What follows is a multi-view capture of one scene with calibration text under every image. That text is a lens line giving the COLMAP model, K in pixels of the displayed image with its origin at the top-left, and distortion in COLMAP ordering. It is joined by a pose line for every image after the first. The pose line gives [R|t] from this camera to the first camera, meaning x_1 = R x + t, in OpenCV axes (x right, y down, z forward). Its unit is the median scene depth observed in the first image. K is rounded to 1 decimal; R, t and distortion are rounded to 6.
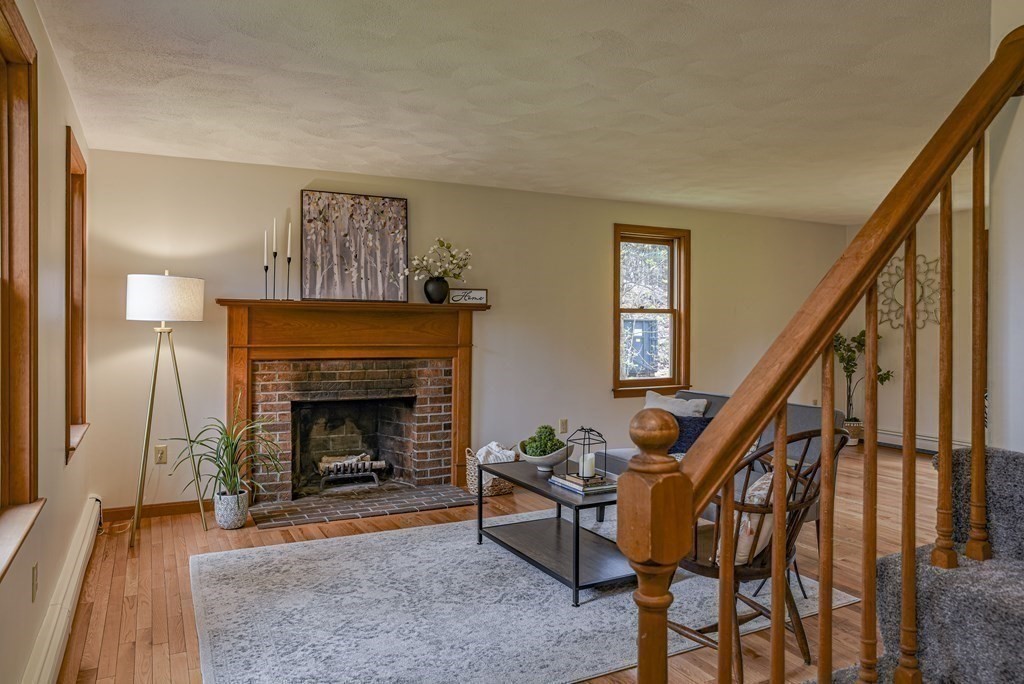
lens RADIAL K [[708.7, 0, 506.0], [0, 708.7, 319.5], [0, 0, 1]] dist [-0.041498, 0.020641]
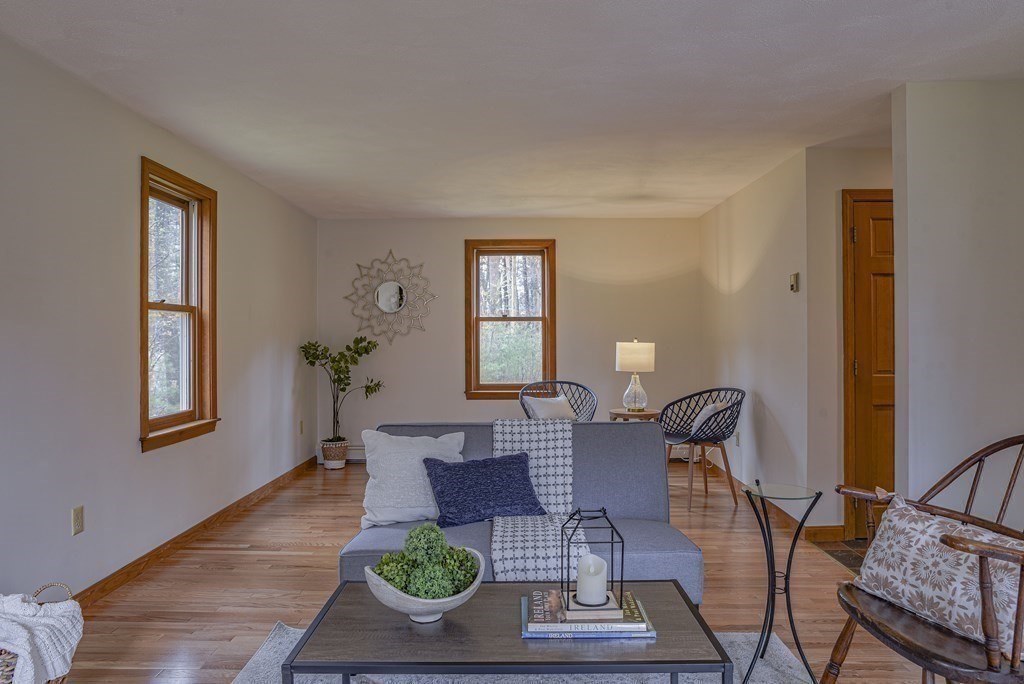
lens RADIAL K [[708.7, 0, 509.4], [0, 708.7, 336.5], [0, 0, 1]] dist [-0.041498, 0.020641]
pose [[0.474814, -0.004267, 0.880076, -0.261468], [-0.001289, 0.999984, 0.005544, 0.012306], [-0.880085, -0.003767, 0.474801, 0.544488]]
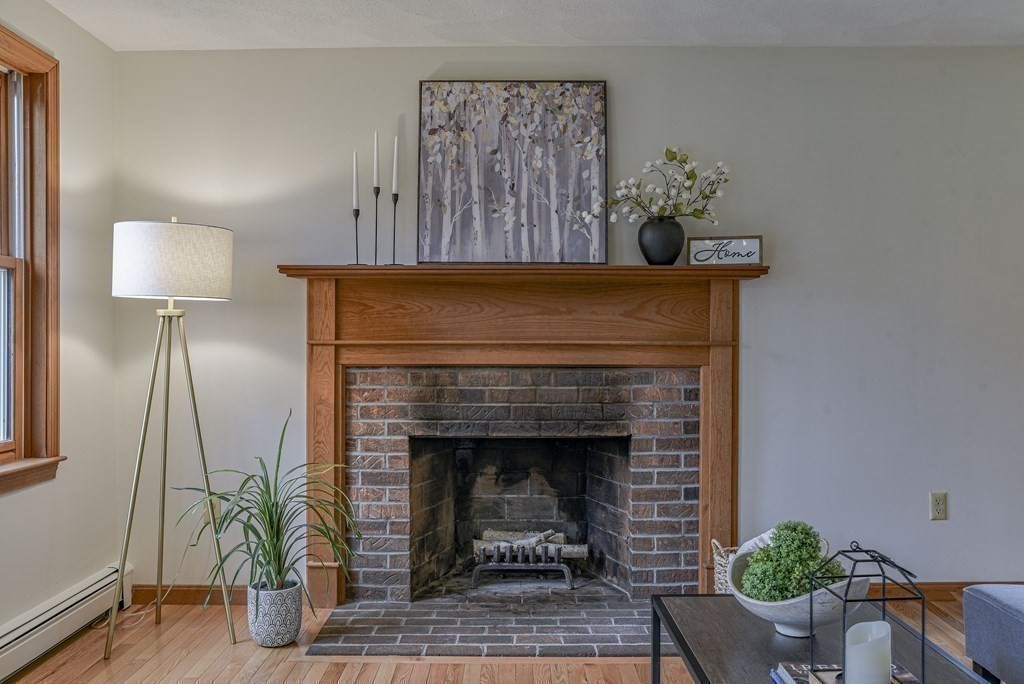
lens RADIAL K [[862.5, 0, 508.4], [0, 862.5, 335.4], [0, 0, 1]] dist [-0.053048, 0.014374]
pose [[0.889707, -0.011651, -0.456384, 0.100325], [0.010593, 0.999932, -0.004877, 0.033631], [0.456409, -0.000495, 0.889770, 0.372124]]
